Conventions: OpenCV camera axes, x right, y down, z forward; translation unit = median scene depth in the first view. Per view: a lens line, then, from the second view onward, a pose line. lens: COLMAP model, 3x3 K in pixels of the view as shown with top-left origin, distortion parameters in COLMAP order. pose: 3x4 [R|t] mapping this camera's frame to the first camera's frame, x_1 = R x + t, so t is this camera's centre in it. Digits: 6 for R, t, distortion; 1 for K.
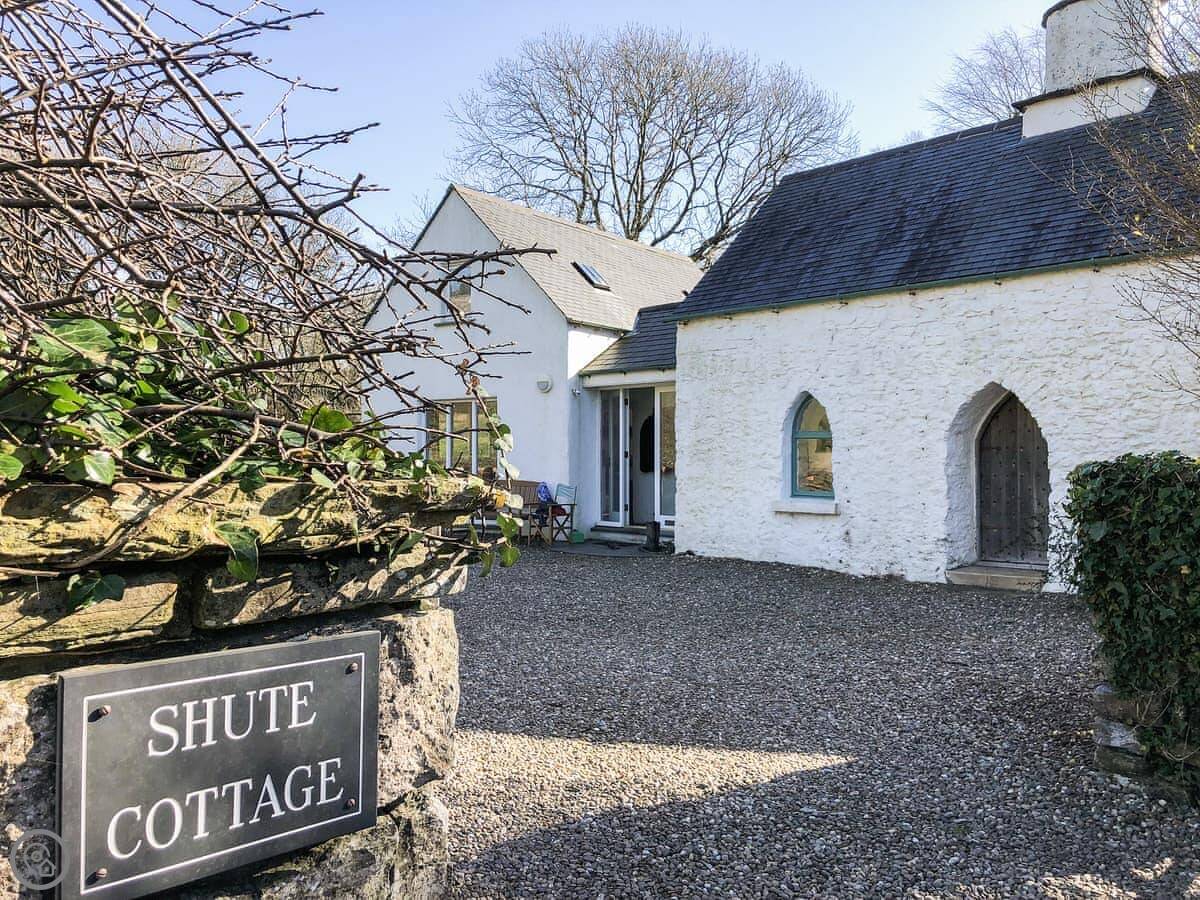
lens RADIAL K [[1058.8, 0, 600.0], [0, 1058.8, 450.0], [0, 0, 1]] dist [-0.001554, -0.018114]
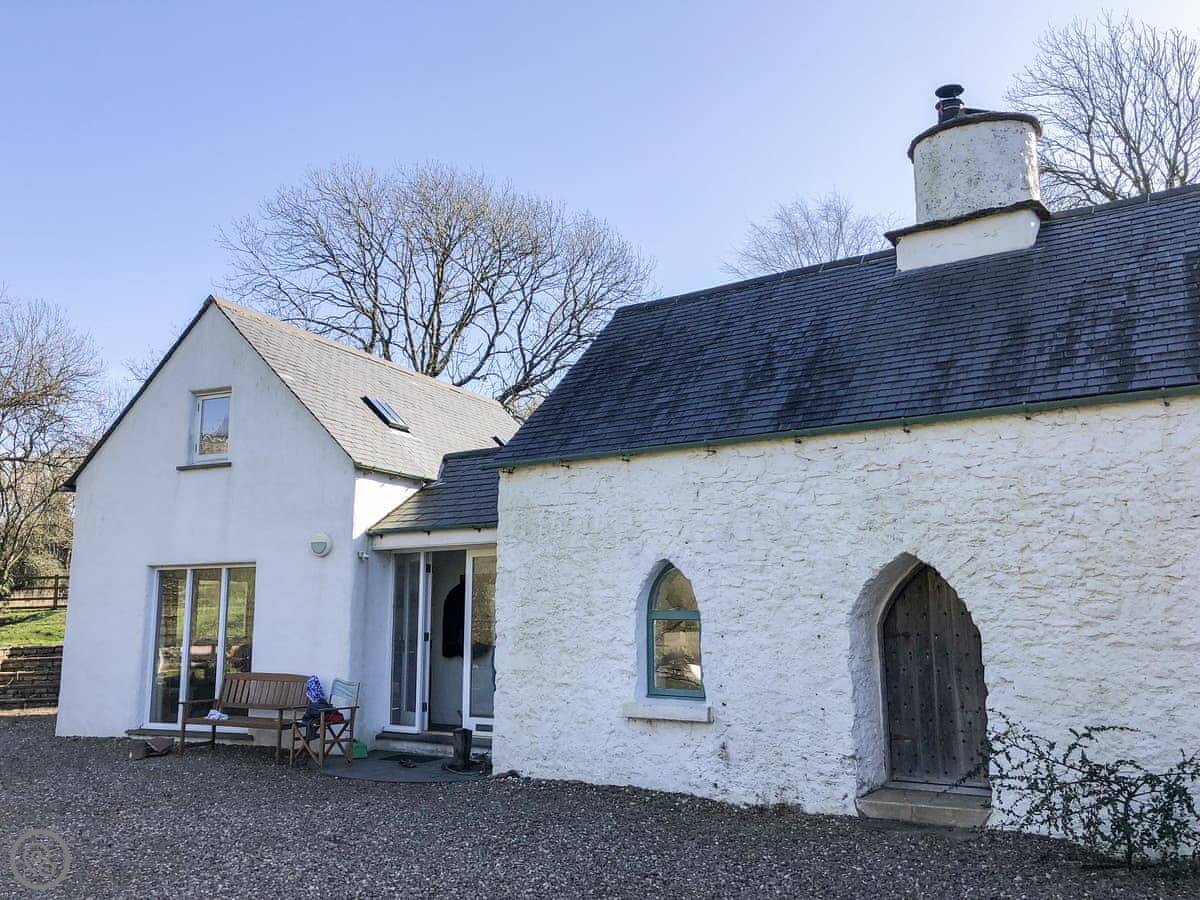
lens RADIAL K [[982.4, 0, 600.0], [0, 982.4, 450.0], [0, 0, 1]] dist [0.172193, -0.482841]
pose [[0.975062, 0.030623, 0.219810, -0.016754], [0.002623, 0.988775, -0.149389, -0.023602], [-0.221917, 0.146241, 0.964037, 0.255546]]
